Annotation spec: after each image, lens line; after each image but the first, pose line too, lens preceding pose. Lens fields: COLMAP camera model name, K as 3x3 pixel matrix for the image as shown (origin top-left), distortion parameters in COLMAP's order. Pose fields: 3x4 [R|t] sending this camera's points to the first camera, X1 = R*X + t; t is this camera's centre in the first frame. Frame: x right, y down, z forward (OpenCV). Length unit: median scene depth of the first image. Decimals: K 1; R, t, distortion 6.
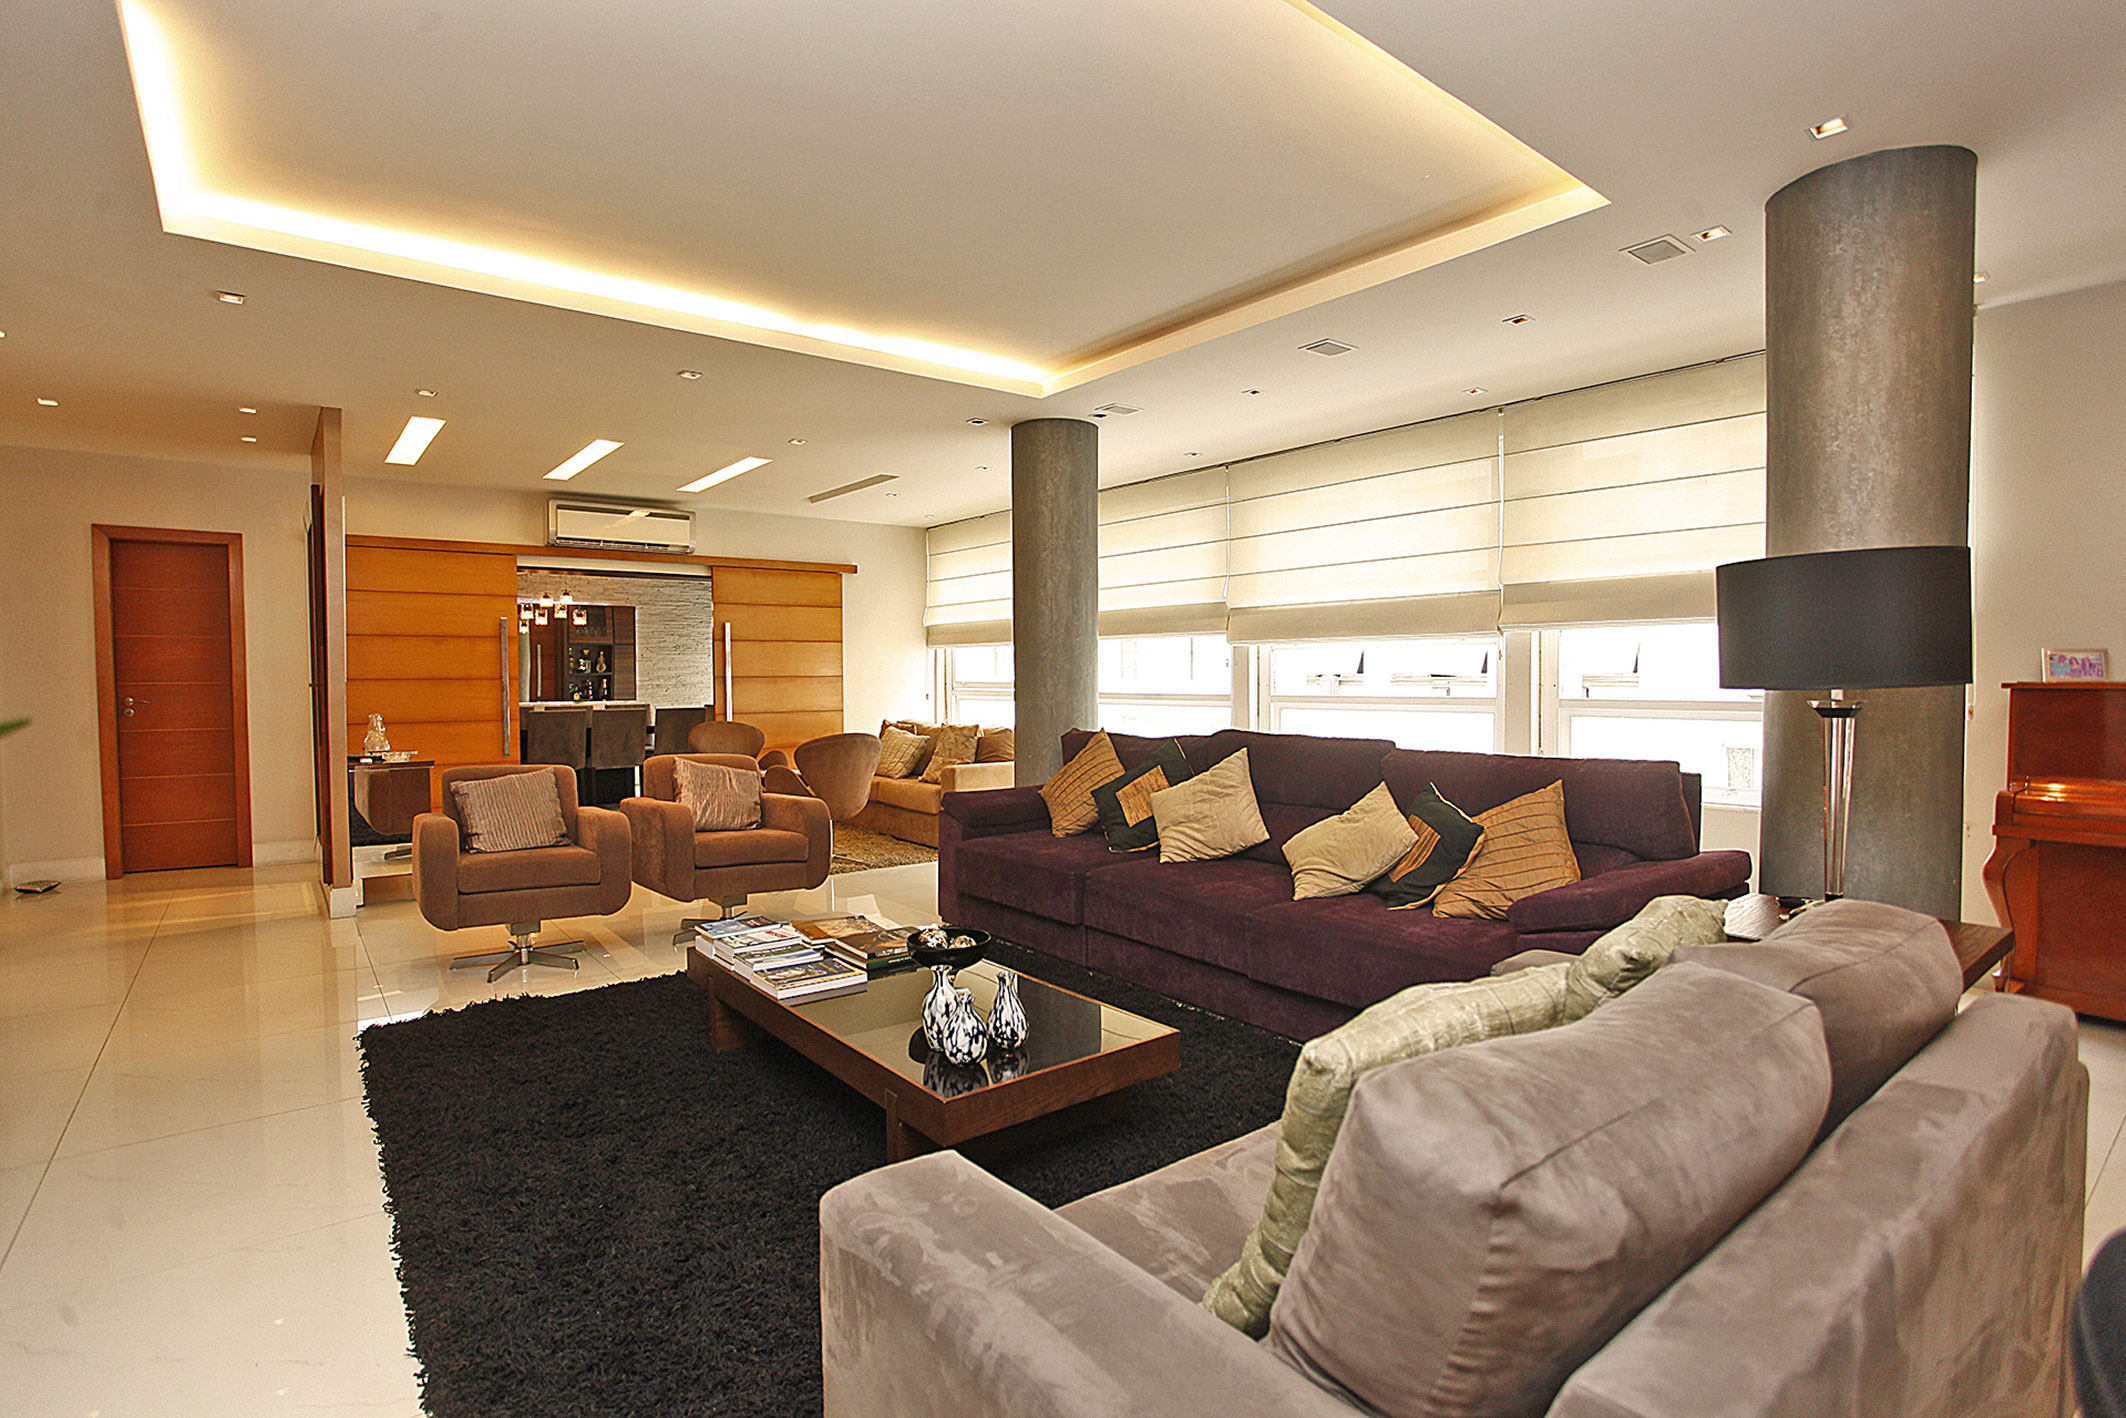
lens RADIAL K [[1042.6, 0, 1054.3], [0, 1042.6, 710.6], [0, 0, 1]] dist [-0.078988, 0.037036]
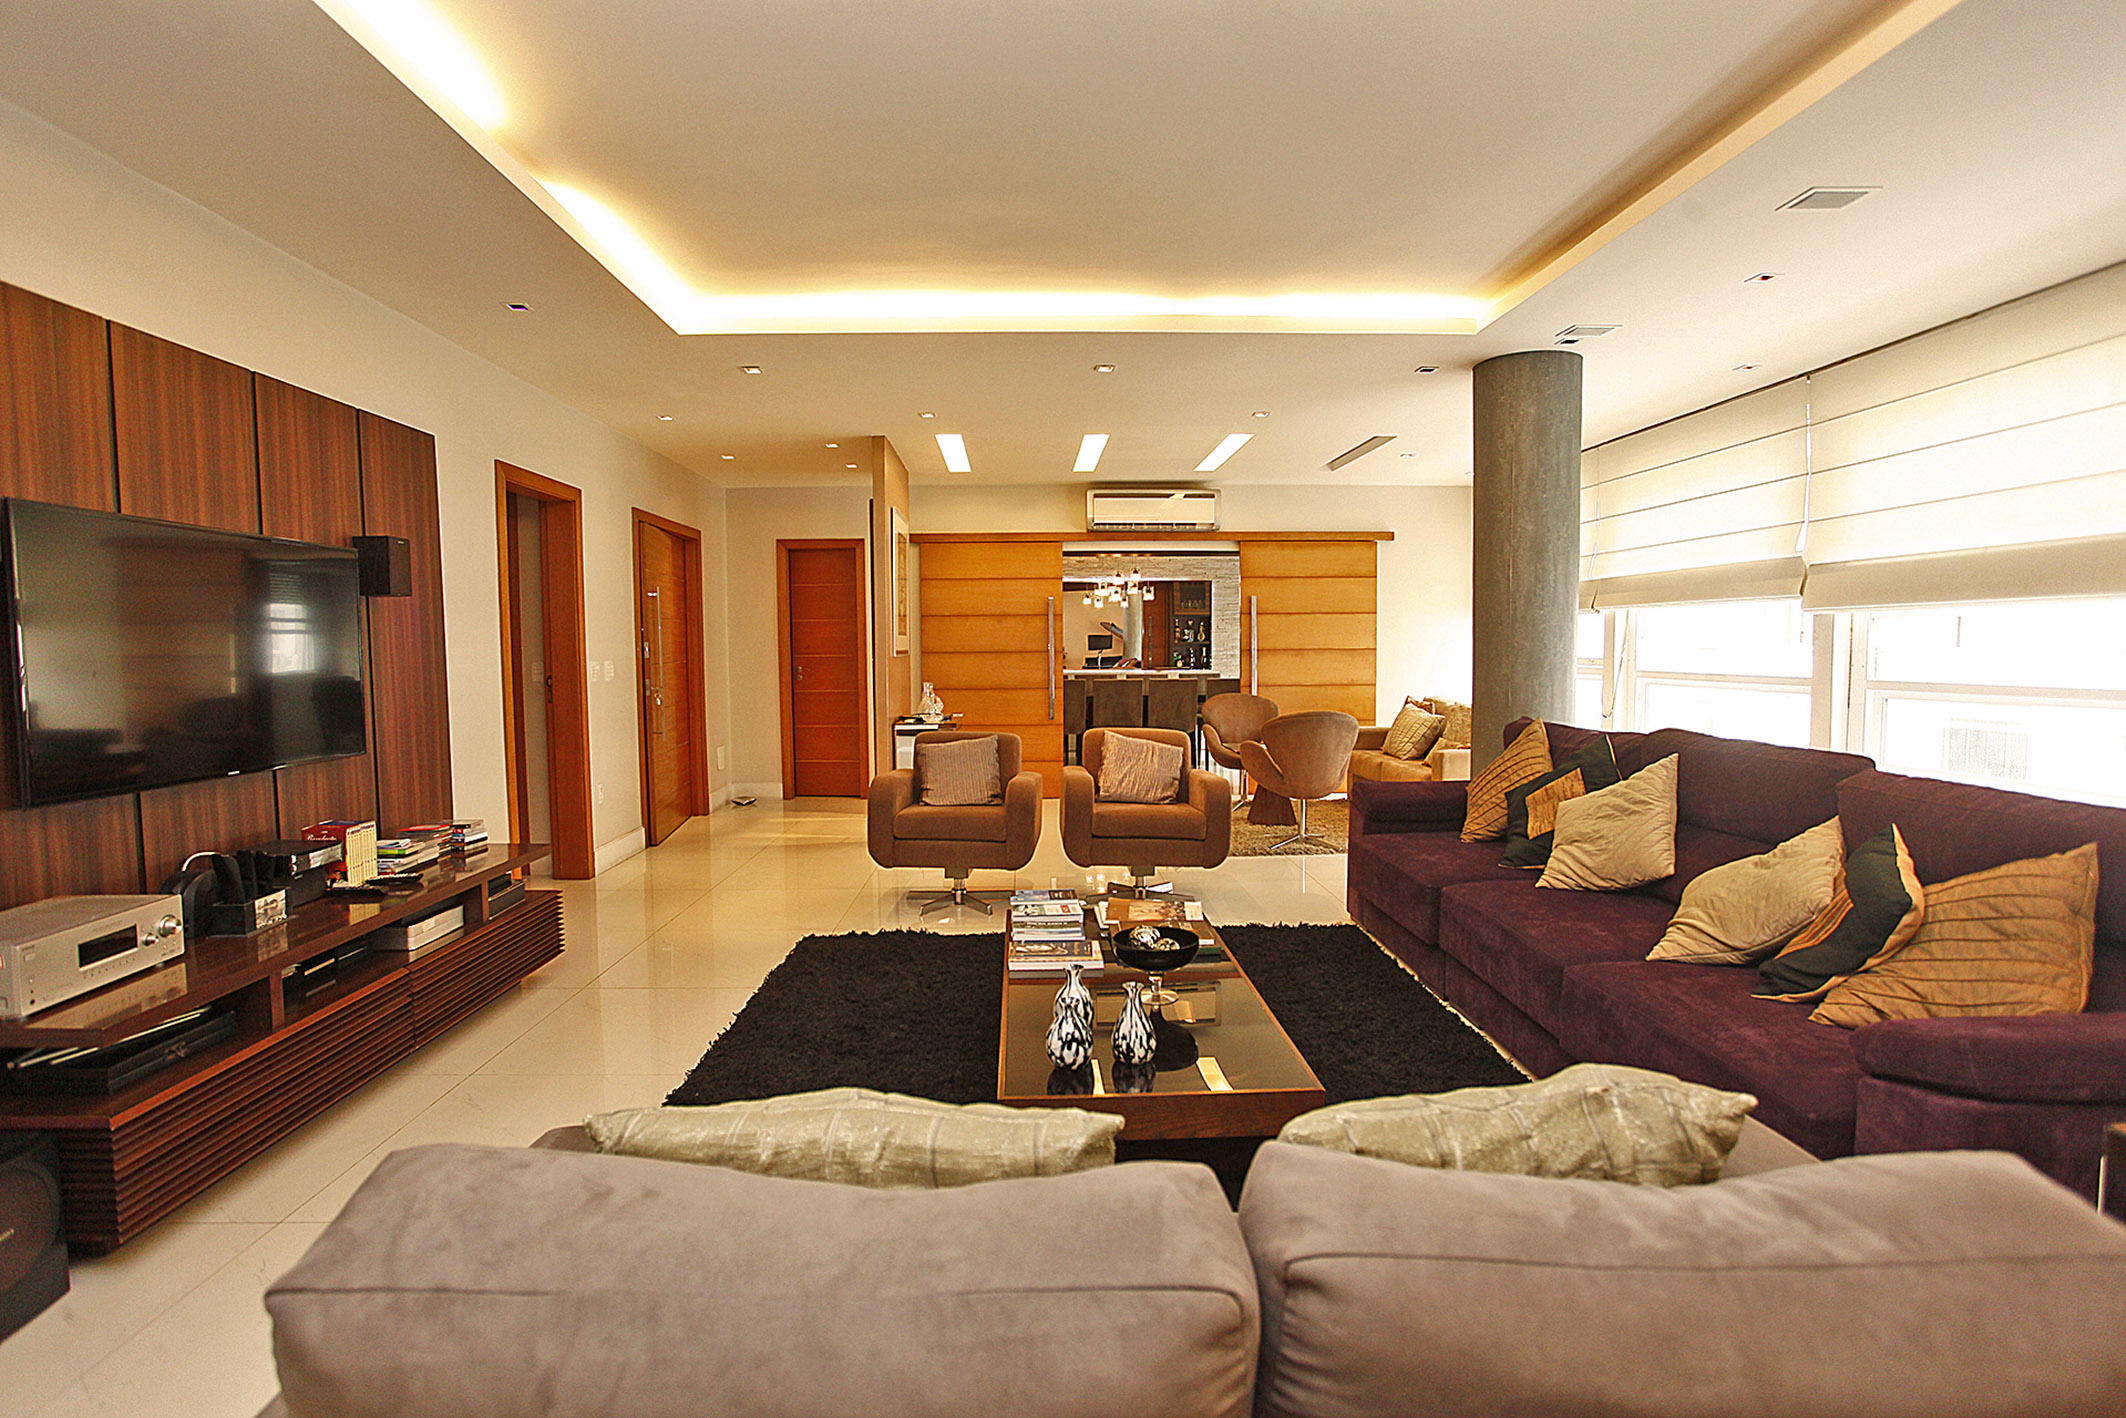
lens RADIAL K [[1042.6, 0, 1054.3], [0, 1042.6, 710.6], [0, 0, 1]] dist [-0.078988, 0.037036]
pose [[0.803537, 0.035318, -0.594205, 0.190590], [-0.014849, 0.999117, 0.039305, -0.014052], [0.595069, -0.022760, 0.803352, 0.085868]]
